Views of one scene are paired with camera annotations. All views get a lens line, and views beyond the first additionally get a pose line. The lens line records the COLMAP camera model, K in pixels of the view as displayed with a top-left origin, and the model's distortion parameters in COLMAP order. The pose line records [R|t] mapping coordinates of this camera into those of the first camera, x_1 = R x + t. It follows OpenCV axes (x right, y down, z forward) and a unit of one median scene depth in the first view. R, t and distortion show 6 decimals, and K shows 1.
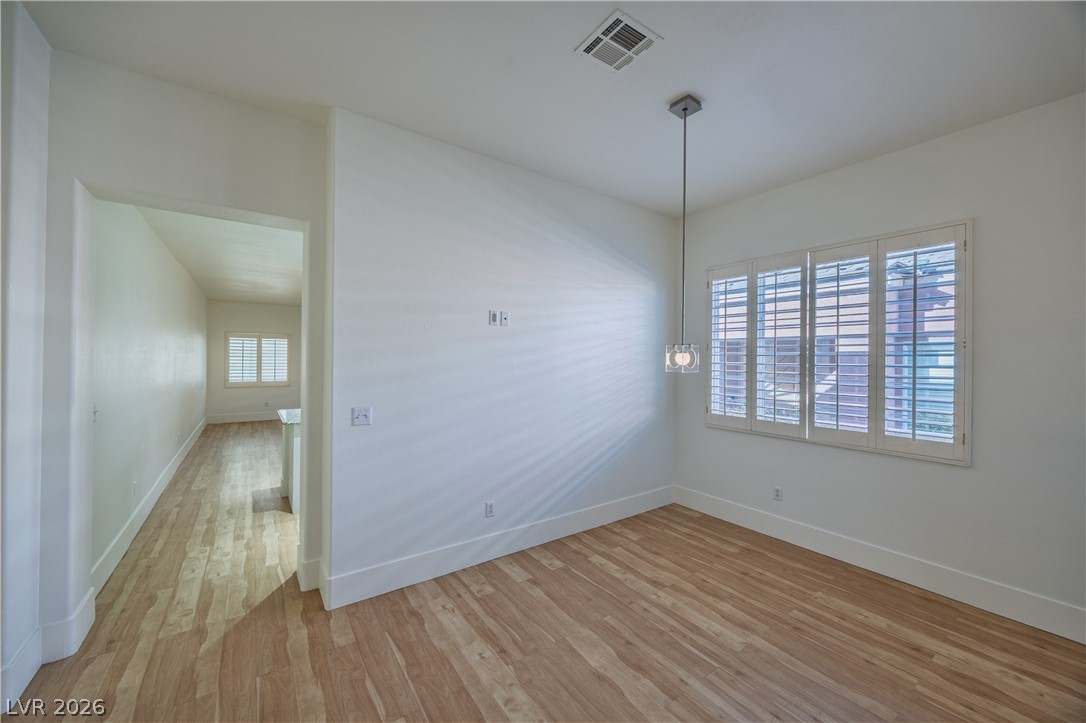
lens RADIAL K [[408.7, 0, 544.3], [0, 408.7, 359.3], [0, 0, 1]] dist [-0.002669, -0.000060]
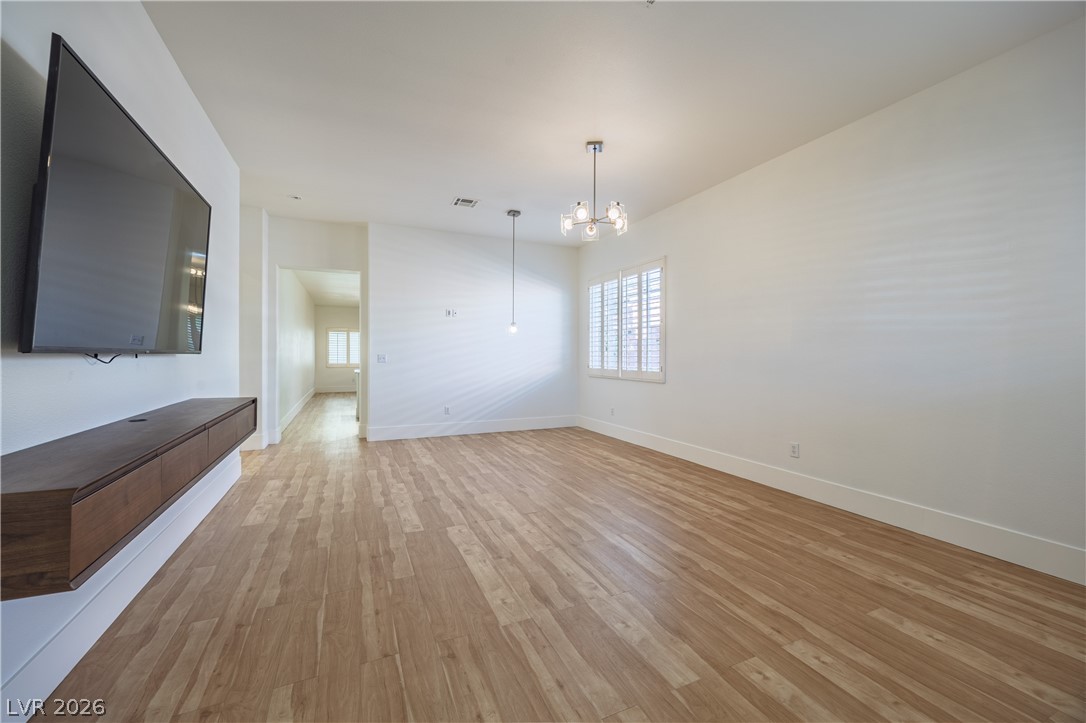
lens RADIAL K [[435.7, 0, 543.0], [0, 435.7, 361.5], [0, 0, 1]] dist [0.000954, 0.000045]
pose [[0.980117, -0.004159, -0.198379, 0.782285], [0.006821, 0.999896, 0.012739, 0.114389], [0.198305, -0.013839, 0.980043, -1.025019]]
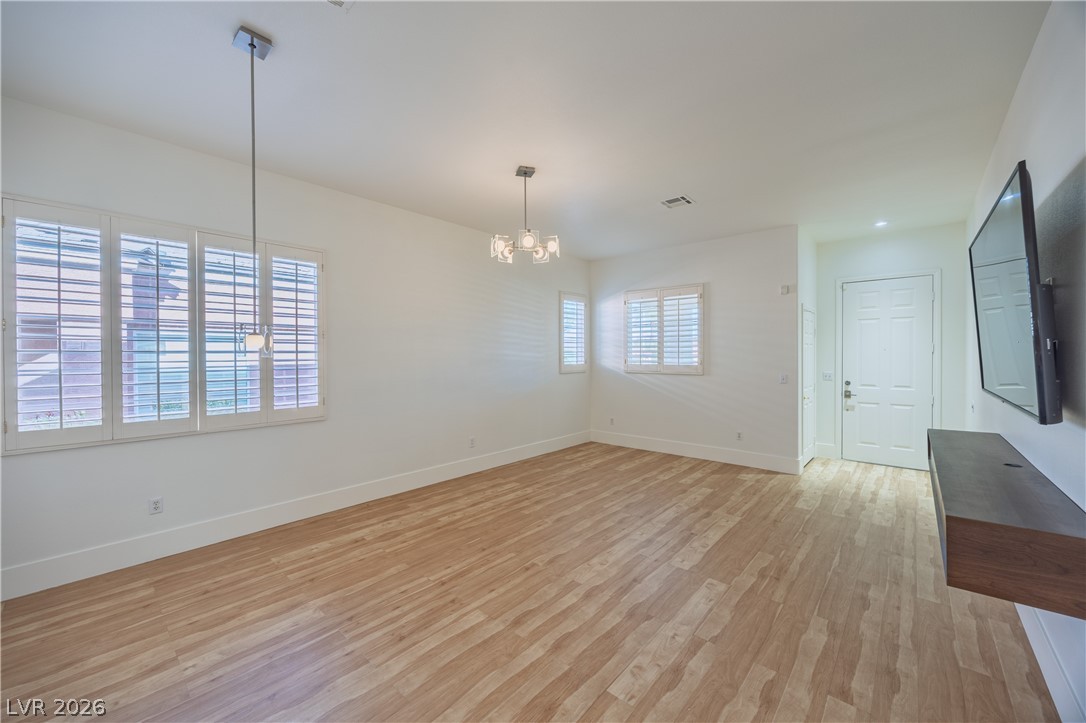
lens RADIAL K [[416.4, 0, 546.9], [0, 416.4, 358.8], [0, 0, 1]] dist [-0.000741, -0.000184]
pose [[-0.225952, -0.019866, 0.973936, -0.524509], [0.000964, 0.999787, 0.020617, 0.012476], [-0.974138, 0.005597, -0.225884, 0.494273]]
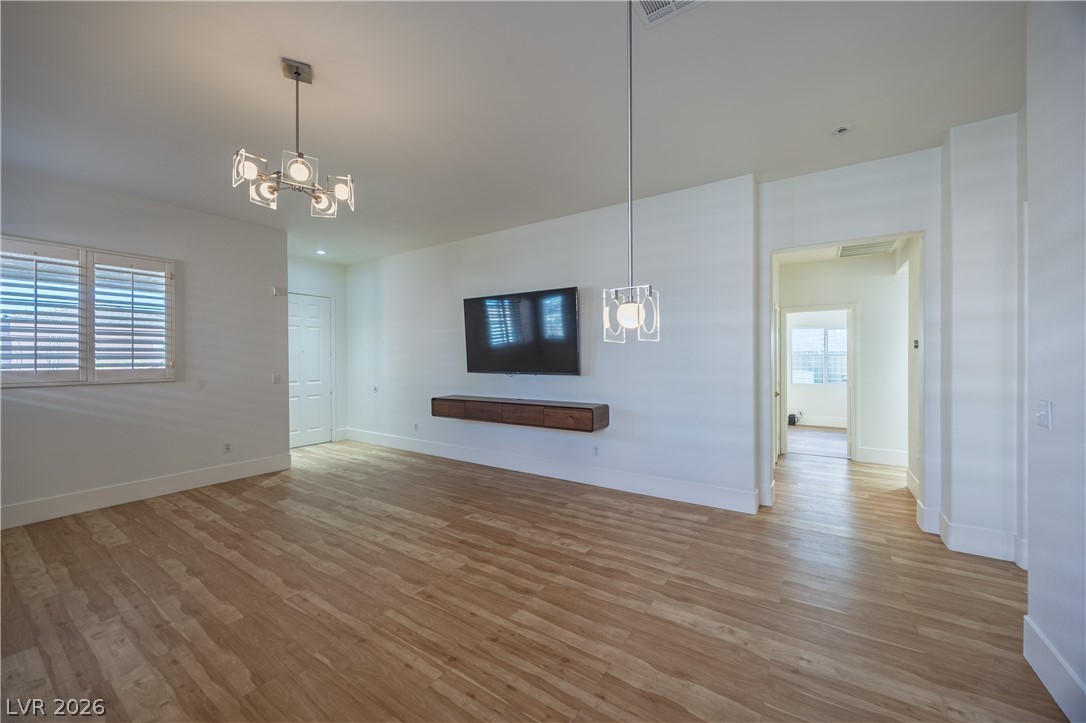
lens RADIAL K [[408.7, 0, 544.3], [0, 408.7, 359.3], [0, 0, 1]] dist [-0.002669, -0.000060]
pose [[-0.935161, -0.003430, -0.354206, 0.509726], [-0.003987, 0.999992, 0.000843, 0.043456], [0.354200, 0.002200, -0.935167, 1.178328]]
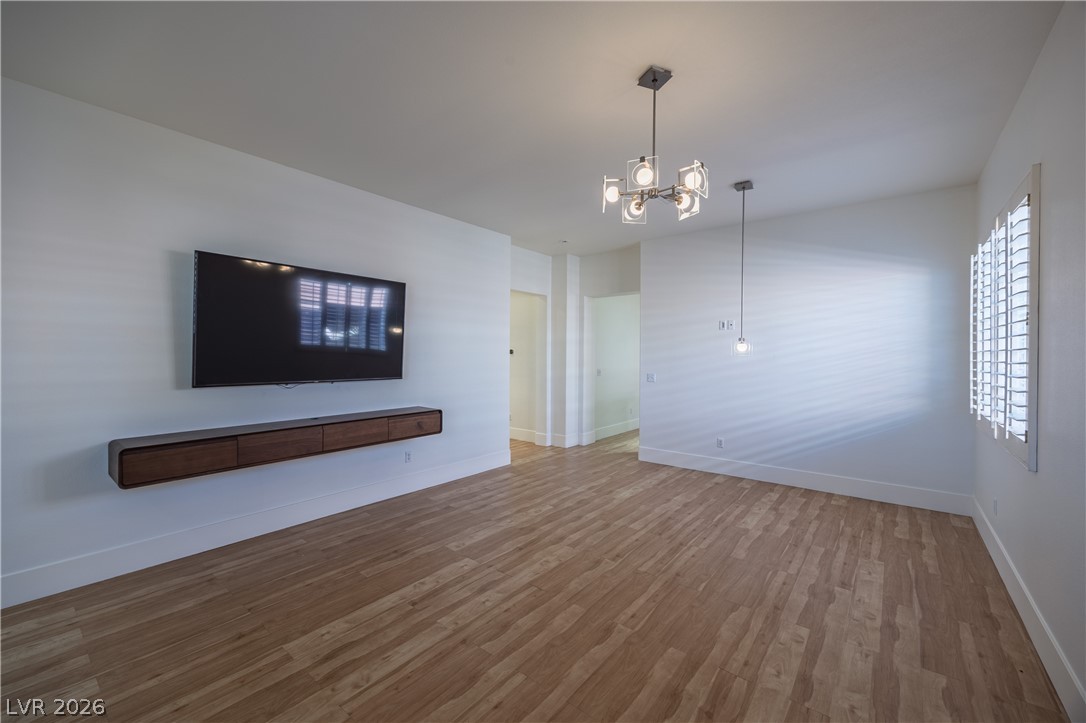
lens RADIAL K [[431.8, 0, 541.9], [0, 431.8, 359.0], [0, 0, 1]] dist [0.006067, -0.000026]
pose [[0.263208, -0.001387, -0.964738, 1.425292], [0.000183, 0.999999, -0.001388, 0.036963], [0.964739, 0.000189, 0.263208, -0.147653]]
